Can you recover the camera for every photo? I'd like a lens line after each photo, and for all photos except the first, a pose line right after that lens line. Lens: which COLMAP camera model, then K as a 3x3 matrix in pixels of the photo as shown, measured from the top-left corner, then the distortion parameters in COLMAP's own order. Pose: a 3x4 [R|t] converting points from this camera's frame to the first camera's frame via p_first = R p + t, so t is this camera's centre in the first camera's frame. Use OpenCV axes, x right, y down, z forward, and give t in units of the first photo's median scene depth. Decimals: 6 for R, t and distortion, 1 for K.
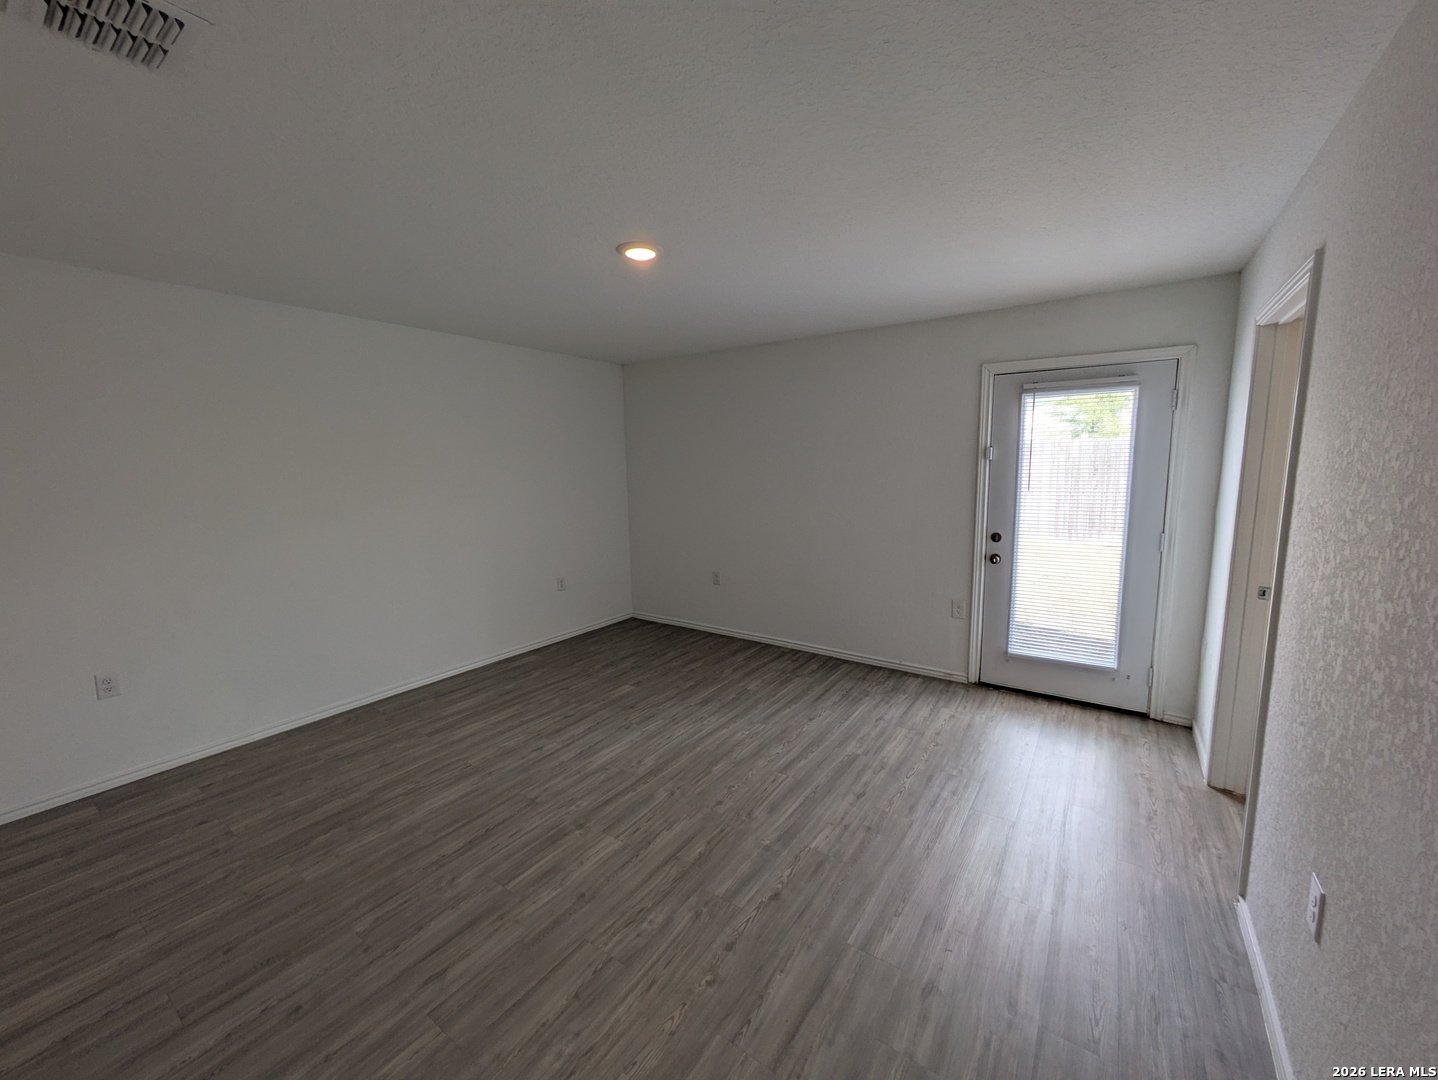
lens RADIAL K [[582.4, 0, 721.0], [0, 582.4, 535.7], [0, 0, 1]] dist [-0.000051, 0.000069]
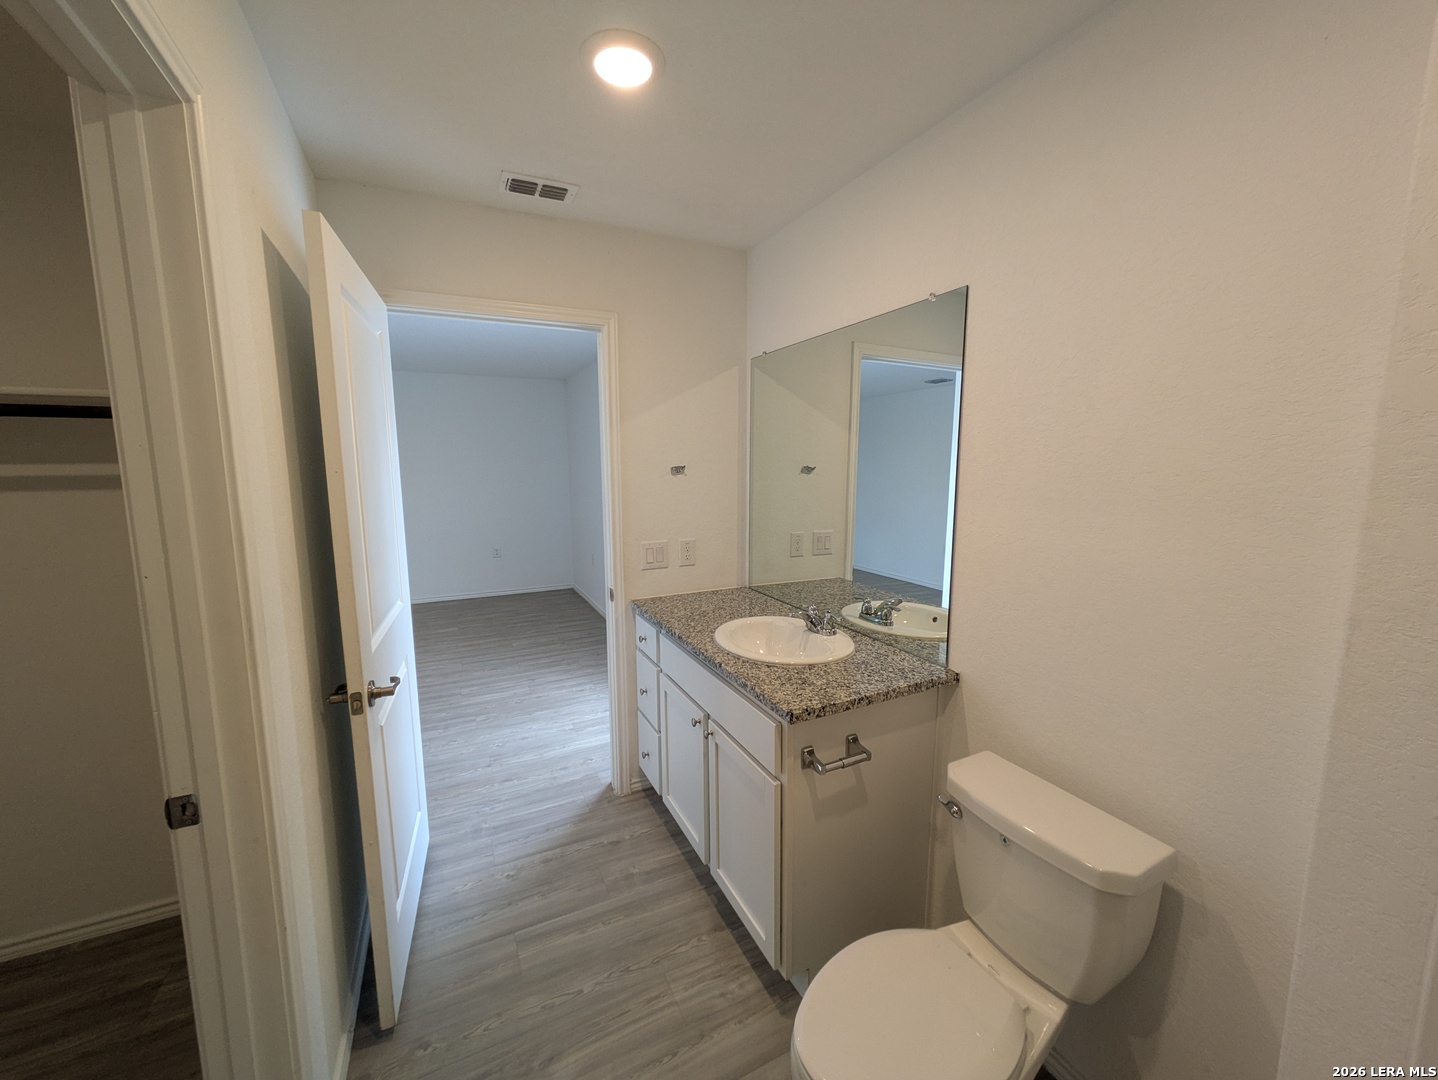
lens RADIAL K [[576.3, 0, 716.3], [0, 576.3, 538.4], [0, 0, 1]] dist [0.001887, 0.000376]
pose [[0.870569, 0.075375, -0.486239, 1.228908], [-0.070840, 0.997102, 0.027734, -0.033270], [0.486920, 0.010300, 0.873386, 0.166199]]
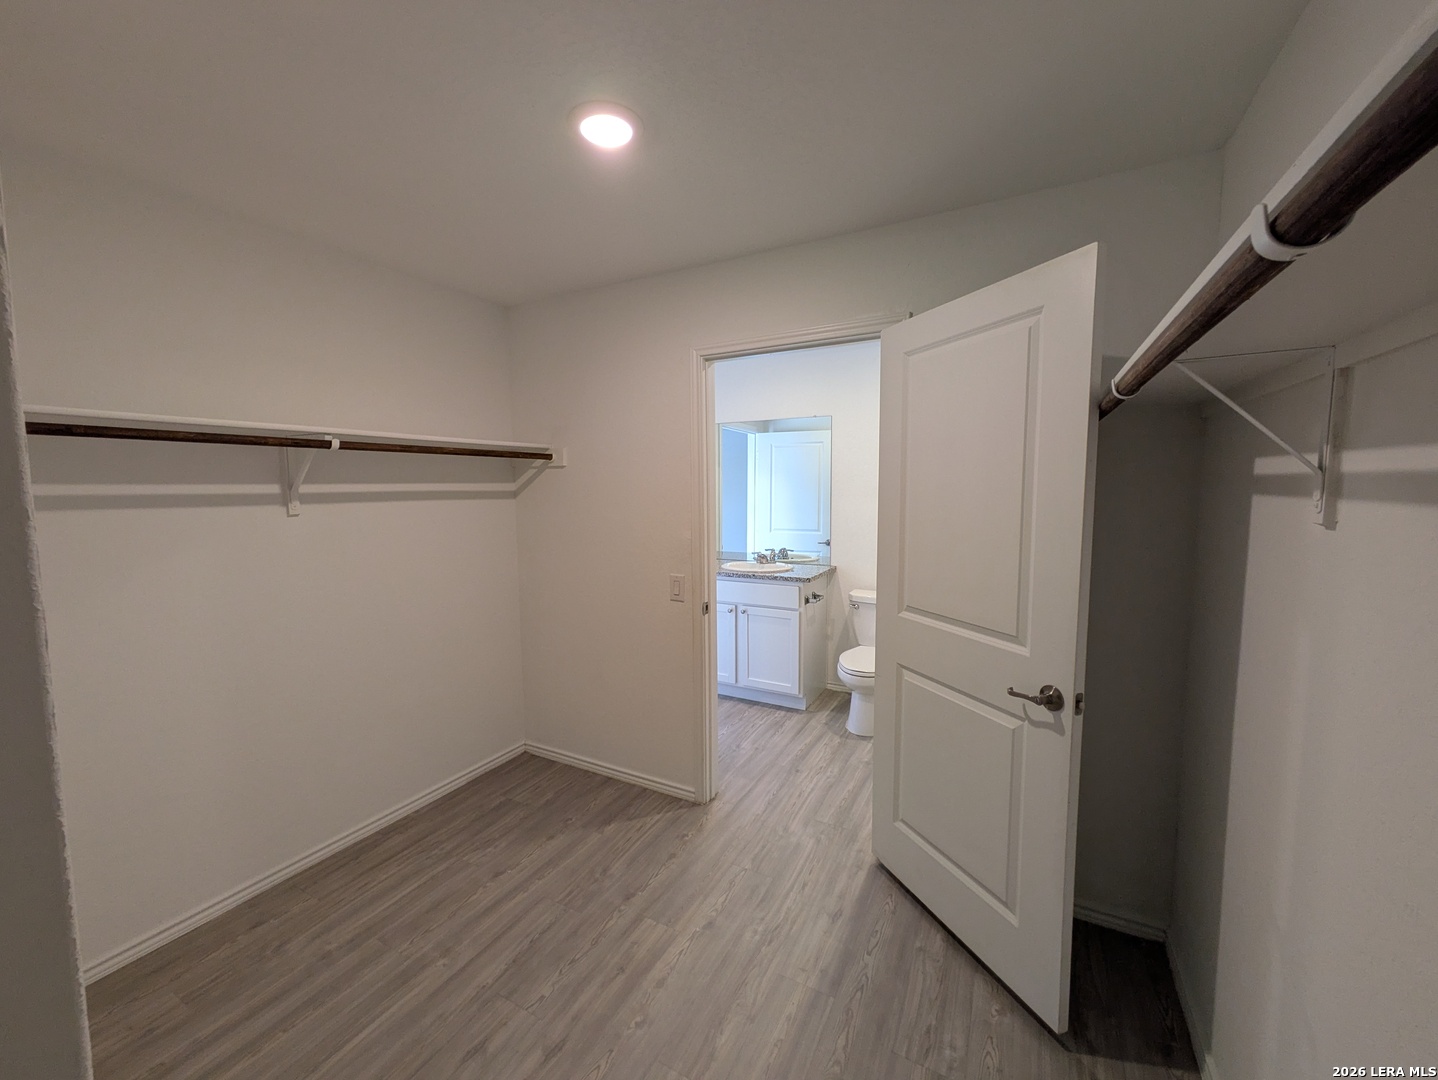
lens RADIAL K [[566.4, 0, 718.0], [0, 566.4, 537.6], [0, 0, 1]] dist [0.001172, 0.000400]
pose [[0.994093, -0.005233, 0.108407, 0.778247], [0.009754, 0.999102, -0.041220, 0.070824], [-0.108094, 0.042034, 0.993252, -0.509527]]
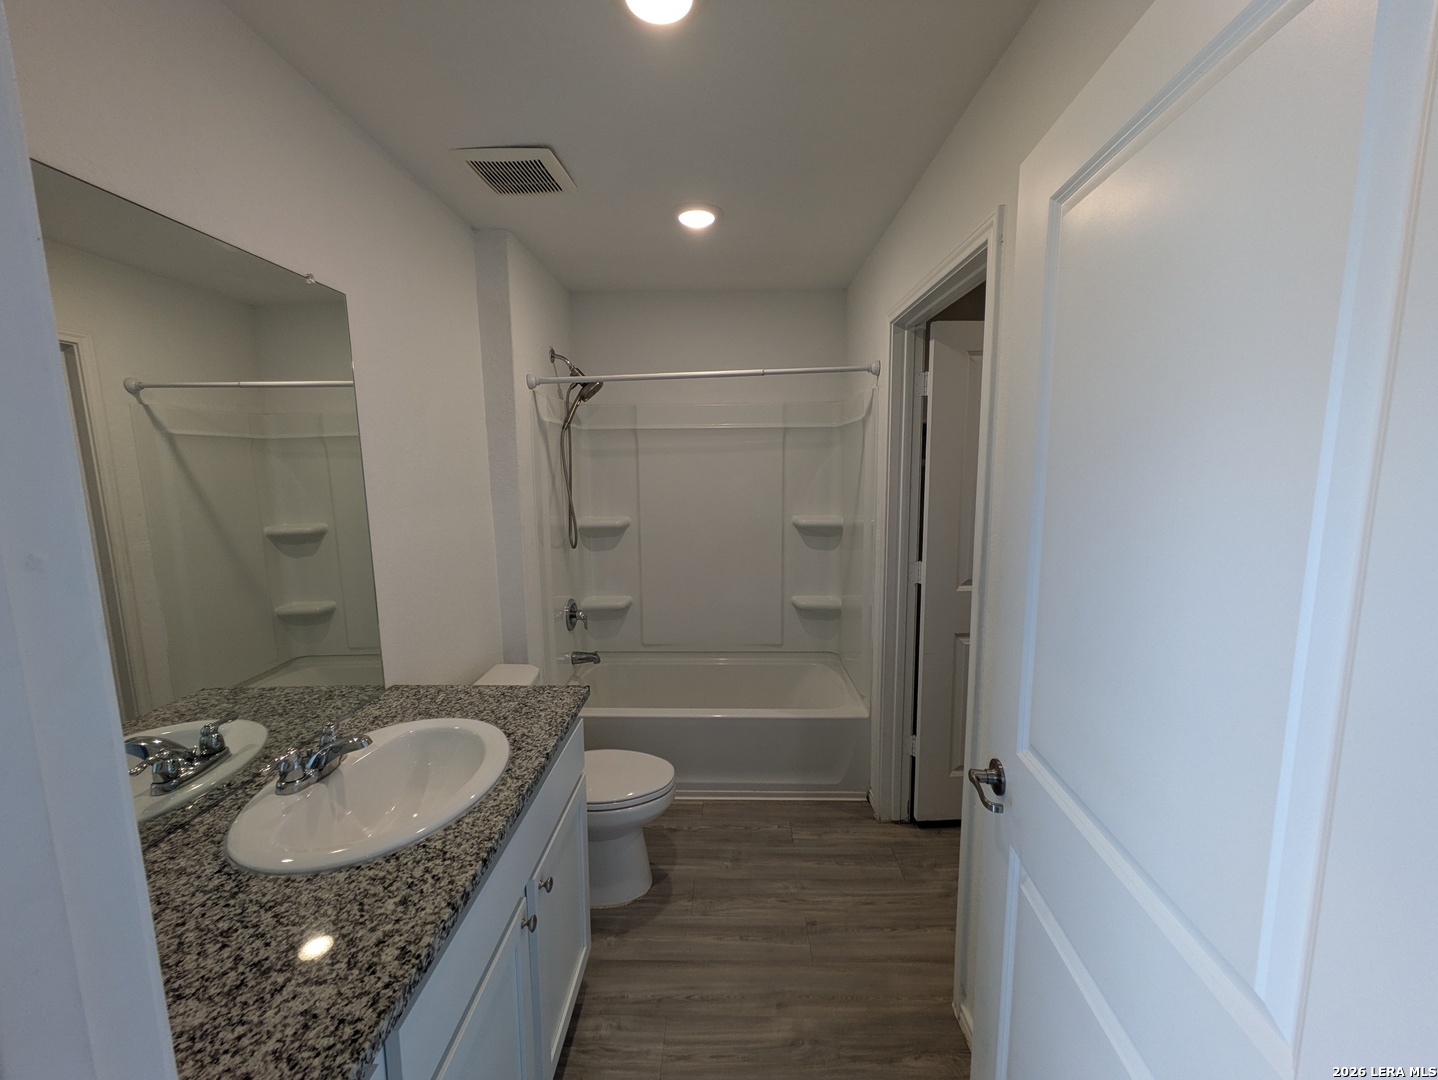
lens RADIAL K [[576.3, 0, 716.3], [0, 576.3, 538.4], [0, 0, 1]] dist [0.001887, 0.000376]
pose [[-0.552960, -0.092843, 0.828019, 0.597850], [0.125908, 0.973050, 0.193188, -0.107108], [-0.823640, 0.211080, -0.526368, 0.725613]]
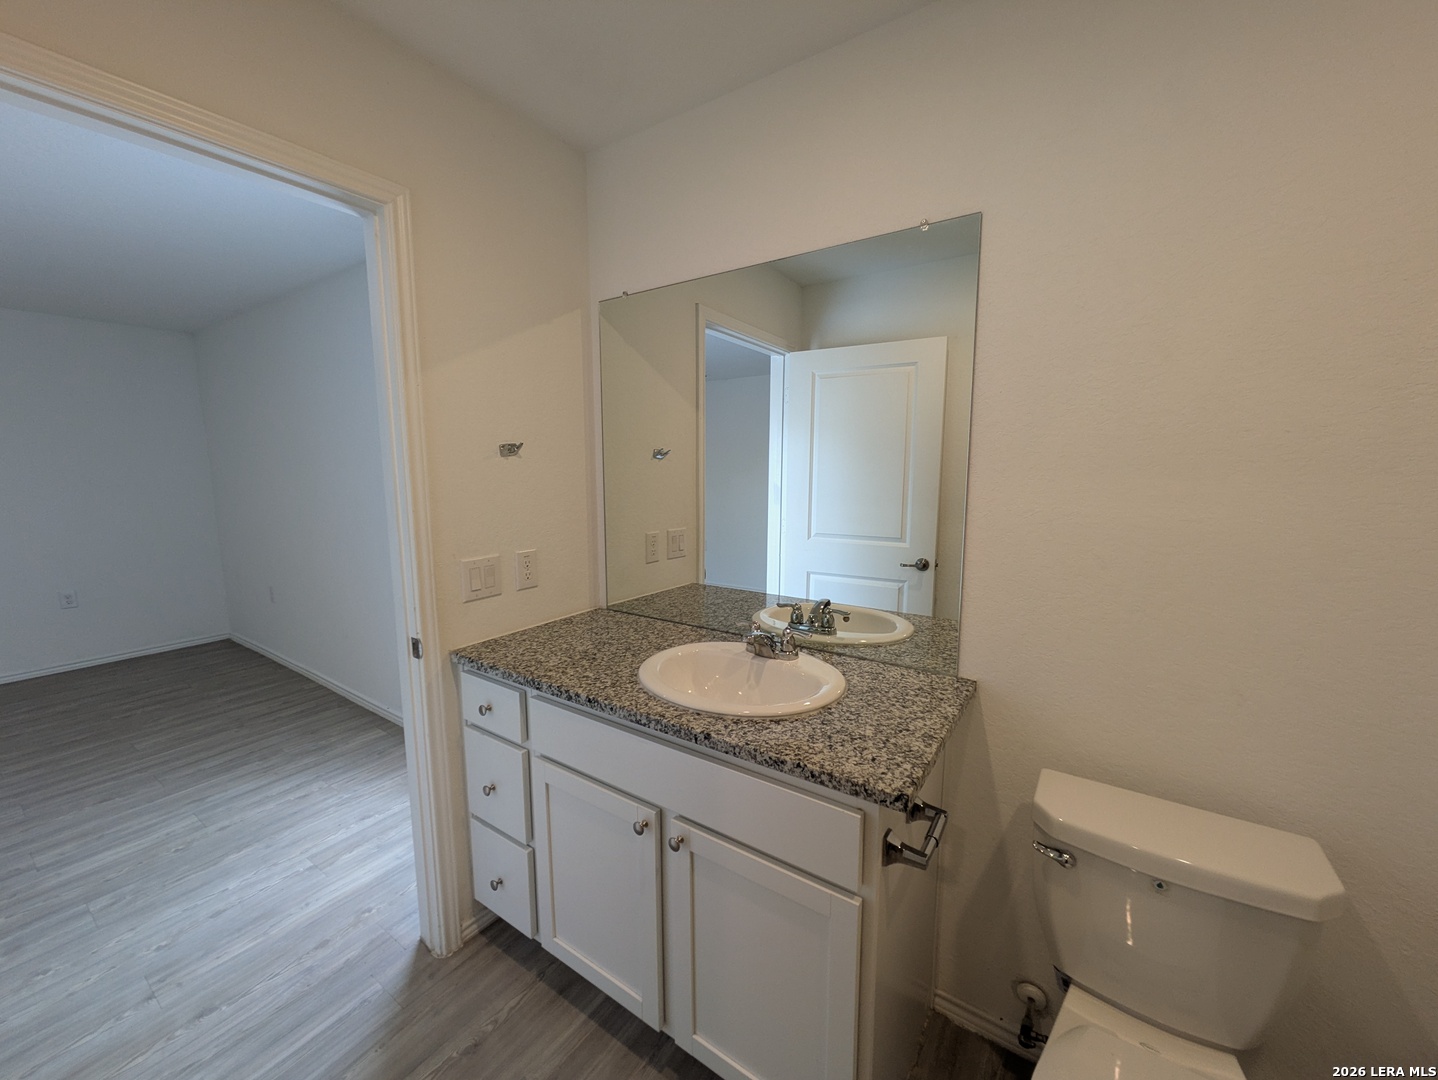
lens RADIAL K [[571.1, 0, 723.5], [0, 571.1, 538.3], [0, 0, 1]] dist [0.001181, 0.000119]
pose [[0.999849, 0.008157, 0.015331, 0.980253], [-0.008178, 0.999966, 0.001290, -0.020595], [-0.015320, -0.001415, 0.999882, 0.294935]]
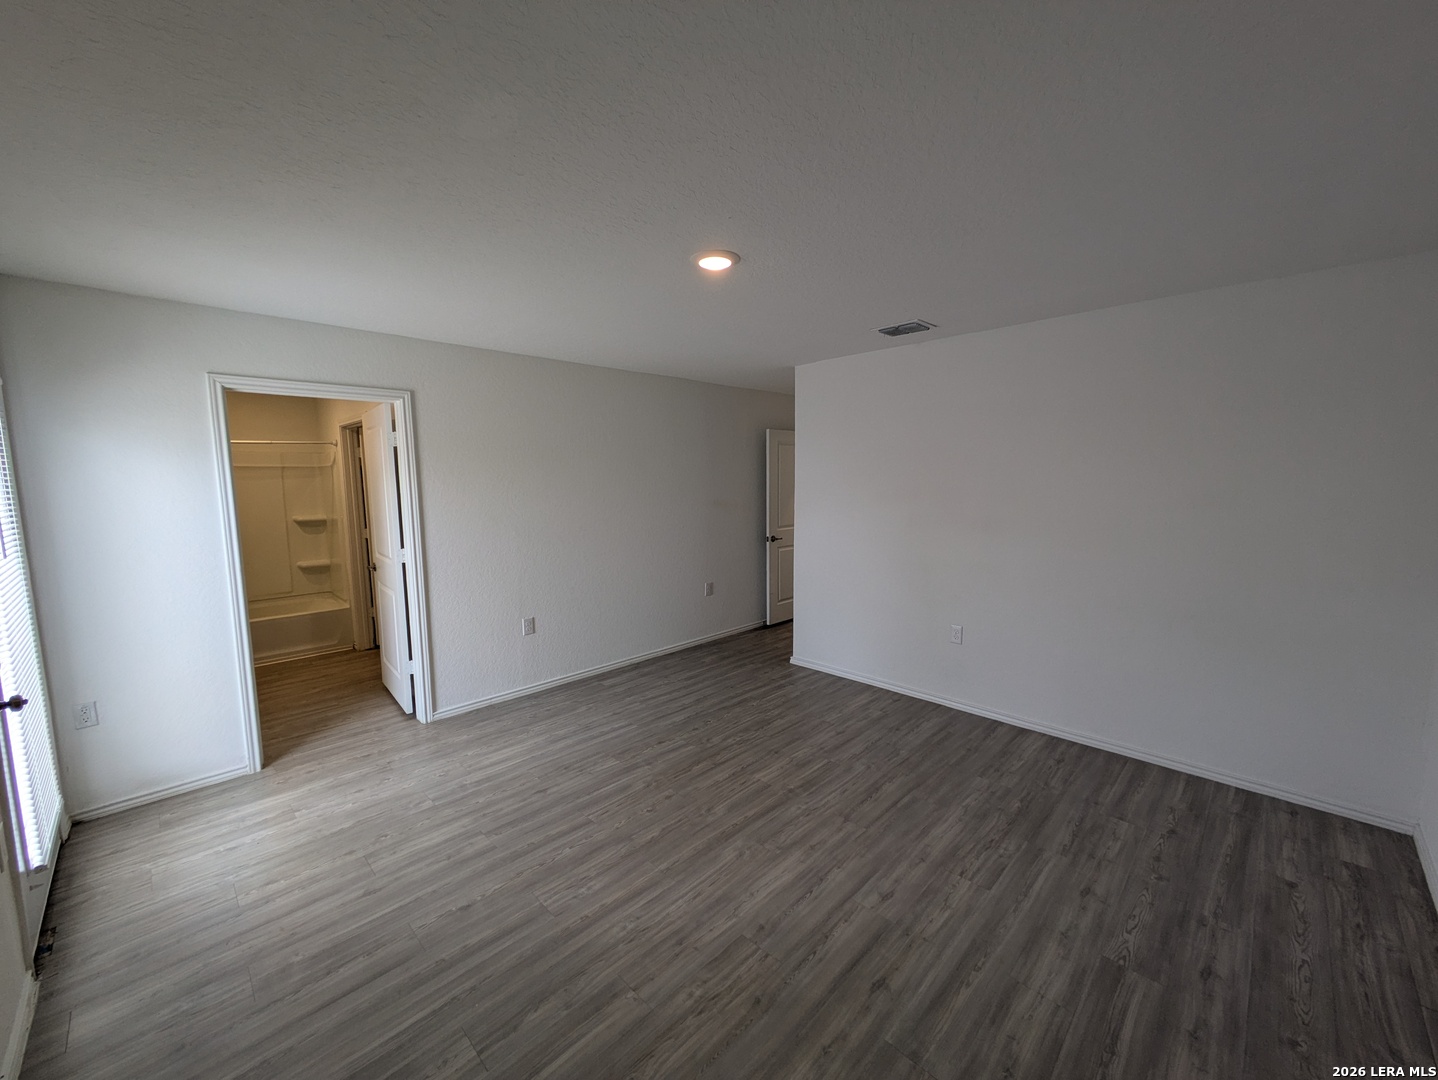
lens RADIAL K [[576.3, 0, 716.3], [0, 576.3, 538.4], [0, 0, 1]] dist [0.001887, 0.000376]
pose [[-0.983320, 0.005582, 0.181801, -0.237048], [0.047474, 0.972758, 0.226909, -0.207262], [-0.175582, 0.231755, -0.956797, 1.555770]]
